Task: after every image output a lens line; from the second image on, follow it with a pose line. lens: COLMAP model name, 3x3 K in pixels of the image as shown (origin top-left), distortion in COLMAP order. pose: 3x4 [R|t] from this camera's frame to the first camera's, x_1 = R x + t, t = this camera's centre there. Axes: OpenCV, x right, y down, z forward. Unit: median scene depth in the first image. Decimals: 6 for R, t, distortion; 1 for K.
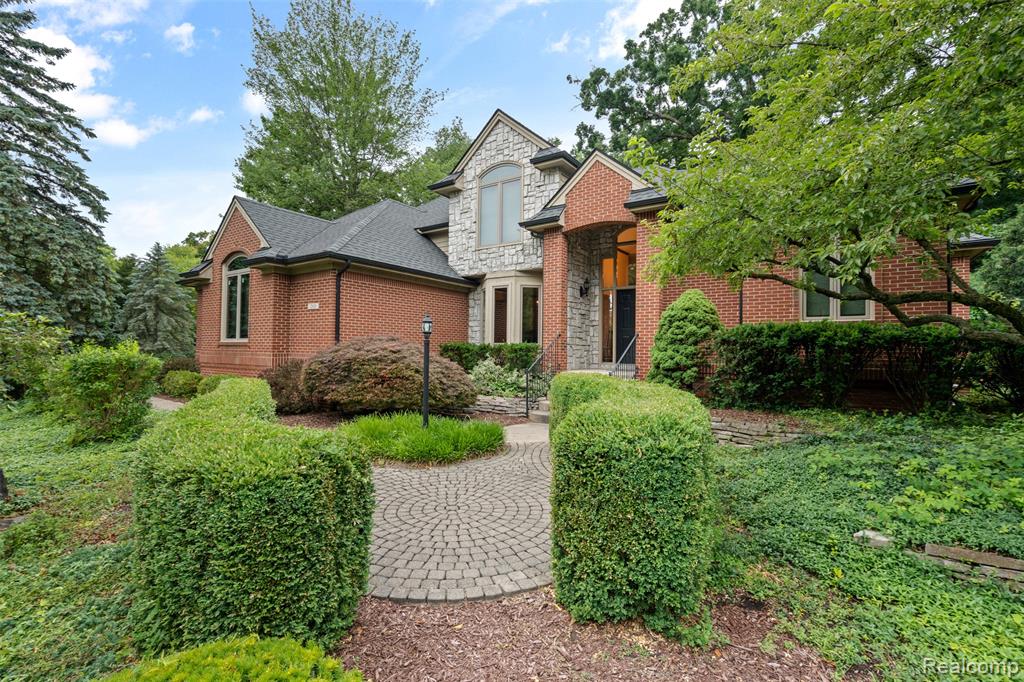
lens RADIAL K [[475.4, 0, 512.0], [0, 475.4, 341.0], [0, 0, 1]] dist [-0.000601, -0.000126]
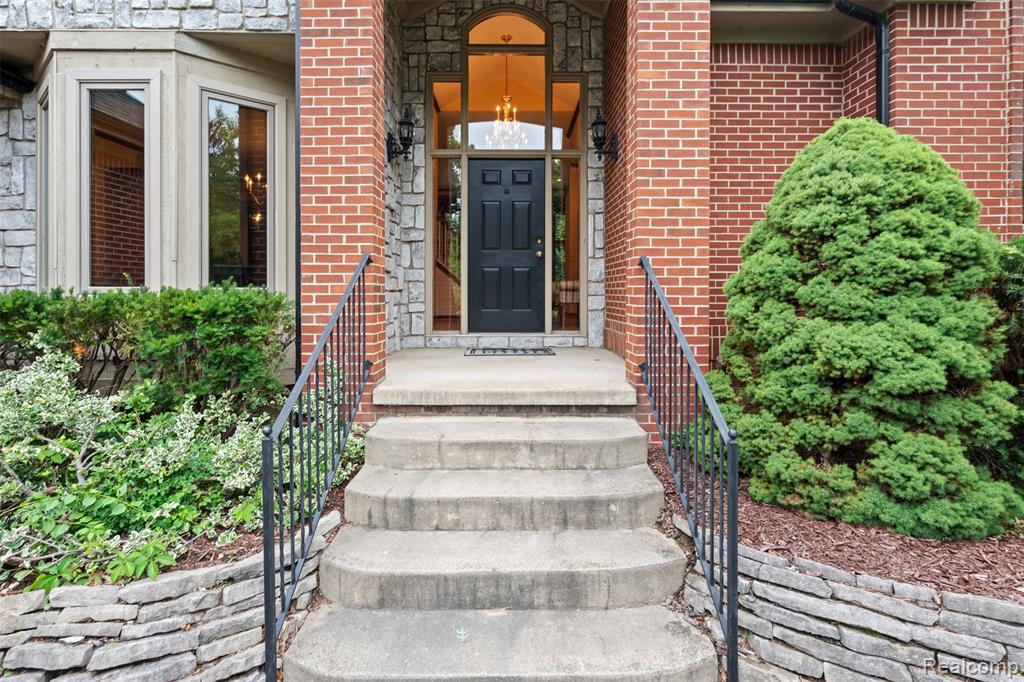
lens RADIAL K [[497.2, 0, 510.4], [0, 497.2, 293.8], [0, 0, 1]] dist [-0.002499, -0.000745]
pose [[0.825055, -0.015274, 0.564846, 0.001218], [-0.001922, 0.999553, 0.029837, -0.000740], [-0.565049, -0.025703, 0.824657, 0.627278]]
